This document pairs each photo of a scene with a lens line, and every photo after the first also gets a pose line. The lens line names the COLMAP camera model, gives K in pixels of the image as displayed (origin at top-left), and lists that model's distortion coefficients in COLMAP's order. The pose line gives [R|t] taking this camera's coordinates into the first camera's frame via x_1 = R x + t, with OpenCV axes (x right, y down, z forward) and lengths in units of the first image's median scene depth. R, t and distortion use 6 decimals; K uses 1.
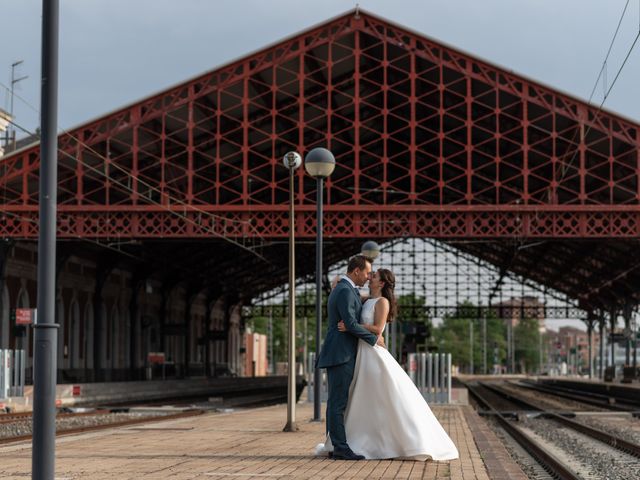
lens RADIAL K [[1847.0, 0, 320.0], [0, 1847.0, 240.0], [0, 0, 1]] dist [0.028236, -1.945500]
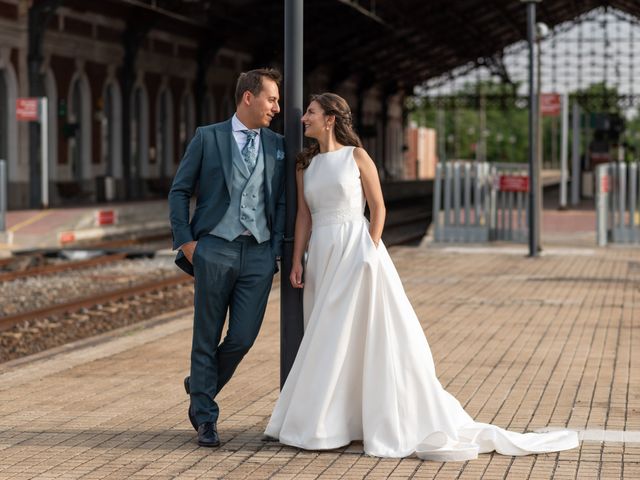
lens RADIAL K [[1847.0, 0, 320.0], [0, 1847.0, 240.0], [0, 0, 1]] dist [0.028236, -1.945500]
pose [[0.994752, -0.001529, -0.102307, 0.016204], [0.012940, 0.993740, 0.110968, 0.014796], [0.101497, -0.111709, 0.988544, 0.327102]]
